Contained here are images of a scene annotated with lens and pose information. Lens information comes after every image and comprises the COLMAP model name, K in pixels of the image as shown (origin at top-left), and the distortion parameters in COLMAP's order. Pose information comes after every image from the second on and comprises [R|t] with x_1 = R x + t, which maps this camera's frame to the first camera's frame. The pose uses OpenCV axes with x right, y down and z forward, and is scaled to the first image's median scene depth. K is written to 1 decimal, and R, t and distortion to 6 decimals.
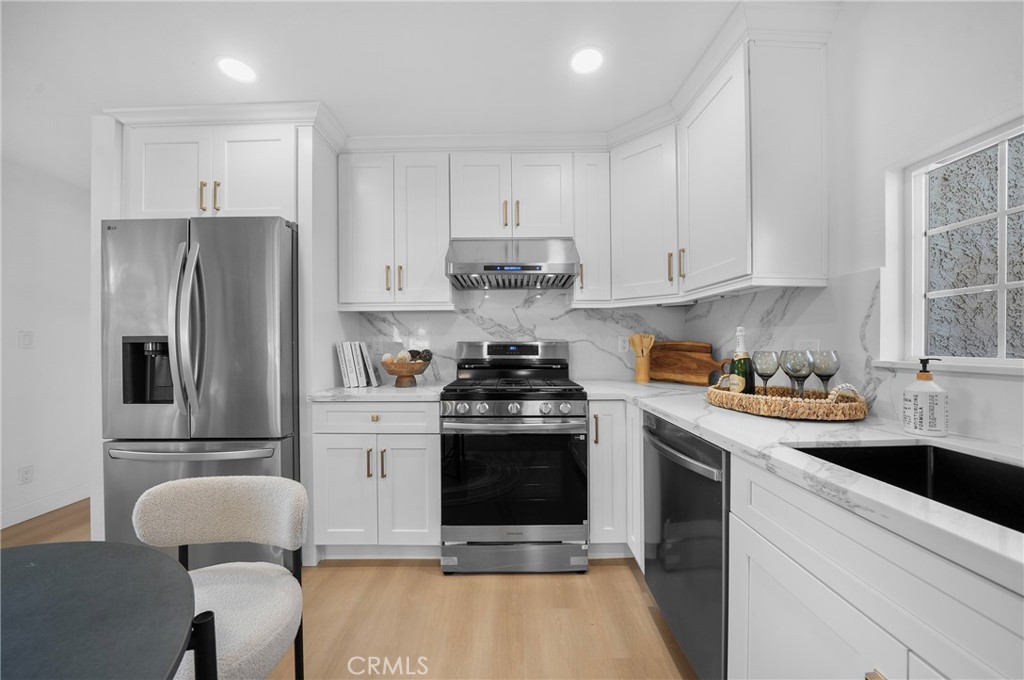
lens RADIAL K [[362.5, 0, 509.9], [0, 362.5, 351.0], [0, 0, 1]] dist [-0.020128, 0.000109]
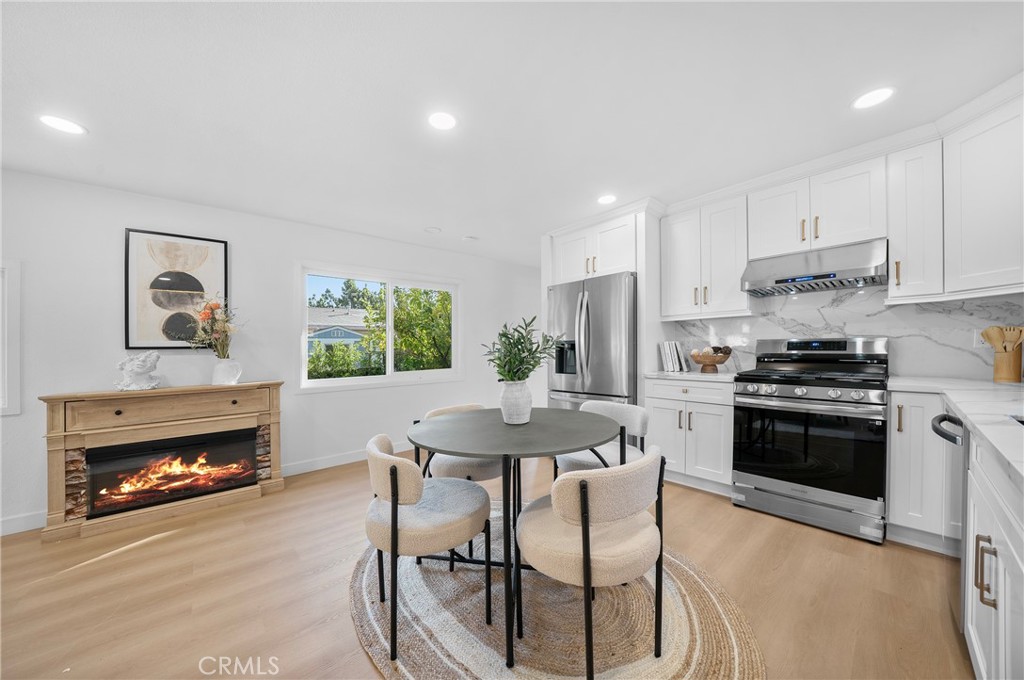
lens RADIAL K [[348.3, 0, 488.0], [0, 348.3, 356.5], [0, 0, 1]] dist [-0.018935, 0.000009]
pose [[0.626599, 0.013768, -0.779220, 0.232090], [-0.000589, 0.999852, 0.017193, 0.014403], [0.779342, -0.010314, 0.626514, -0.537833]]
